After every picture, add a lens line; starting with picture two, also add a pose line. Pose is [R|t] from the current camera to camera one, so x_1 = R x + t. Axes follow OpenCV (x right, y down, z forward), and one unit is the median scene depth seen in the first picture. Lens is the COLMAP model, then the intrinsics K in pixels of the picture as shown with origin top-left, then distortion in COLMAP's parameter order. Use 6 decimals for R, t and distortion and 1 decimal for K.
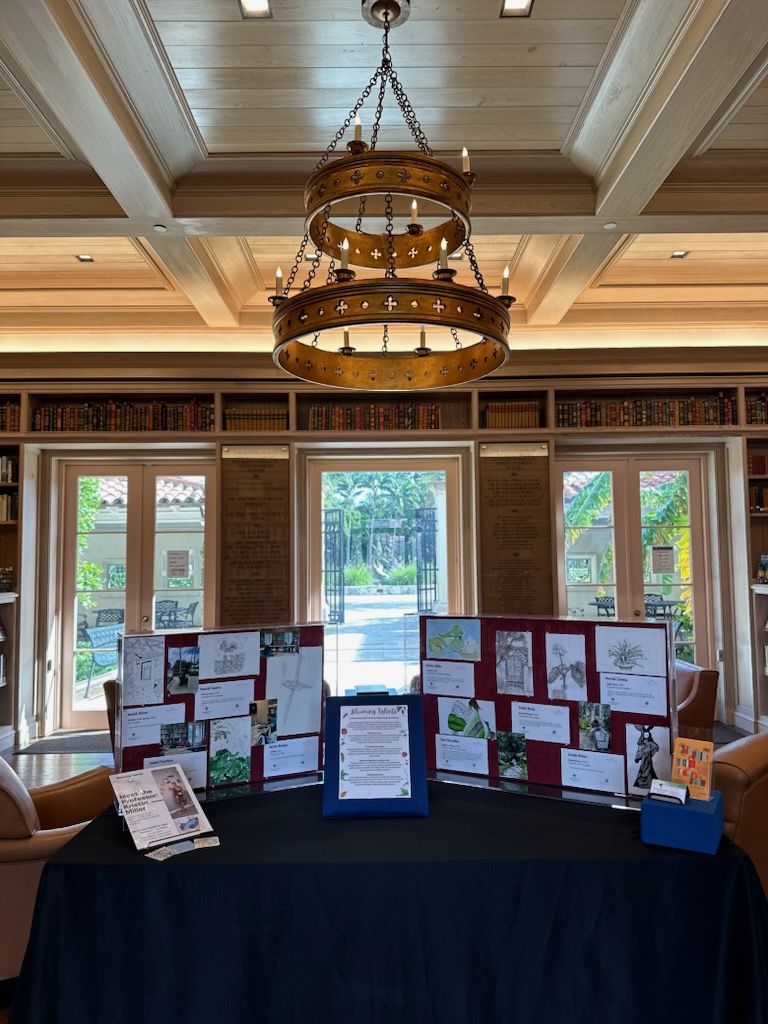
lens RADIAL K [[715.7, 0, 384.0], [0, 715.7, 512.0], [0, 0, 1]] dist [0.170986, -0.346990]
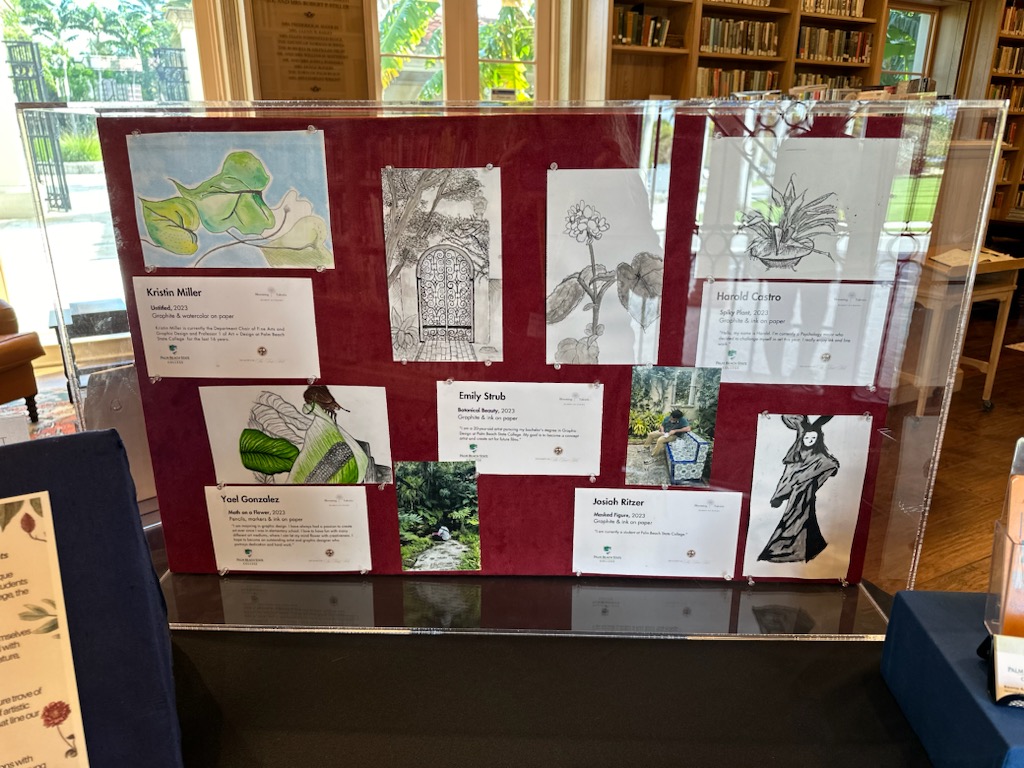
lens RADIAL K [[713.9, 0, 517.5], [0, 713.9, 387.8], [0, 0, 1]] dist [0.069788, -0.081403]
pose [[0.891512, -0.134076, 0.432701, 0.066227], [-0.044354, 0.924770, 0.377933, 0.139987], [-0.450820, -0.356124, 0.818497, 0.727930]]
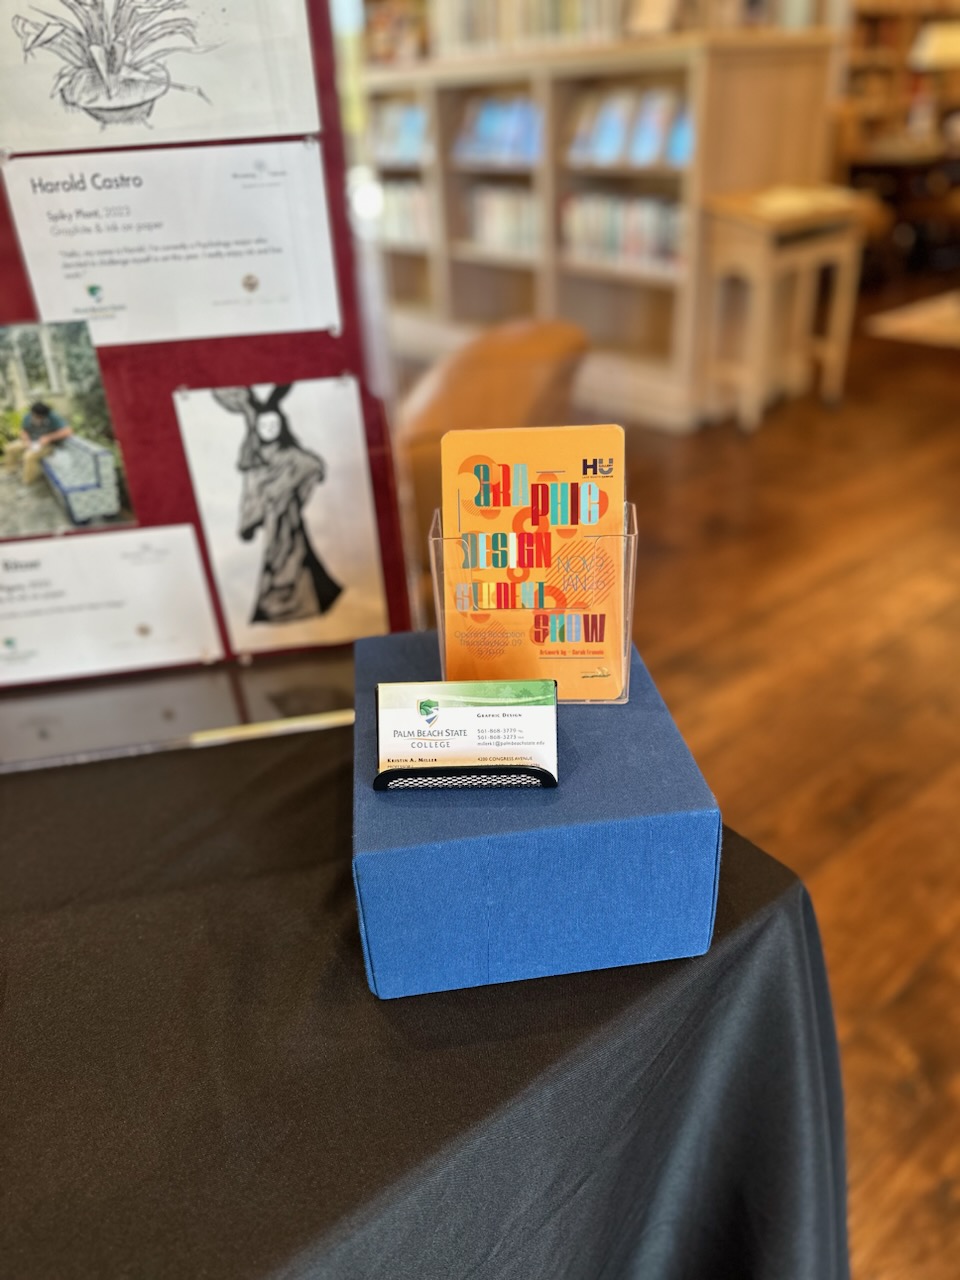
lens RADIAL K [[914.2, 0, 501.9], [0, 914.2, 640.7], [0, 0, 1]] dist [0.002494, -0.025622]
pose [[0.783806, -0.341852, 0.518445, 0.227202], [-0.008320, 0.828992, 0.559199, 0.185683], [-0.620949, -0.442618, 0.646925, 0.688123]]
